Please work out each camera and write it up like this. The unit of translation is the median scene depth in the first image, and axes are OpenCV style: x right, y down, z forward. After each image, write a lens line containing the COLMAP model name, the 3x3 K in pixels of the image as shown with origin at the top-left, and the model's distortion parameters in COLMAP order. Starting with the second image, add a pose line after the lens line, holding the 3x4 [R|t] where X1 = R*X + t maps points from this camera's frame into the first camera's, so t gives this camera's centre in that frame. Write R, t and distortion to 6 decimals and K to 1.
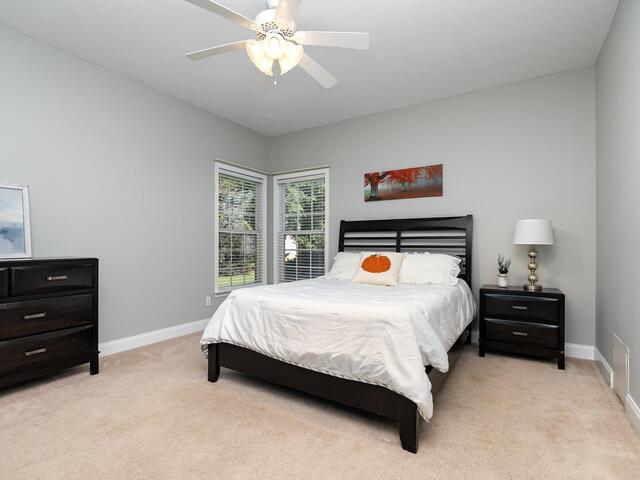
lens RADIAL K [[324.5, 0, 316.9], [0, 324.5, 244.0], [0, 0, 1]] dist [-0.000884, 0.000800]
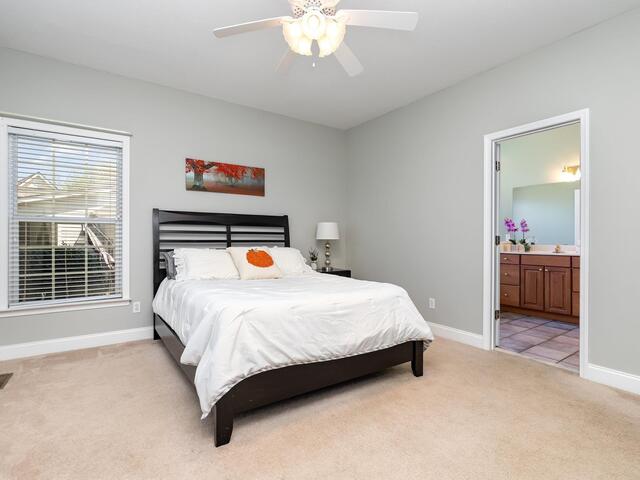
lens RADIAL K [[324.5, 0, 315.2], [0, 324.5, 239.0], [0, 0, 1]] dist [-0.000884, 0.000800]
pose [[0.403675, -0.000263, 0.914902, -0.563851], [-0.005084, 0.999984, 0.002530, -0.002588], [-0.914888, -0.005673, 0.403667, 0.363283]]
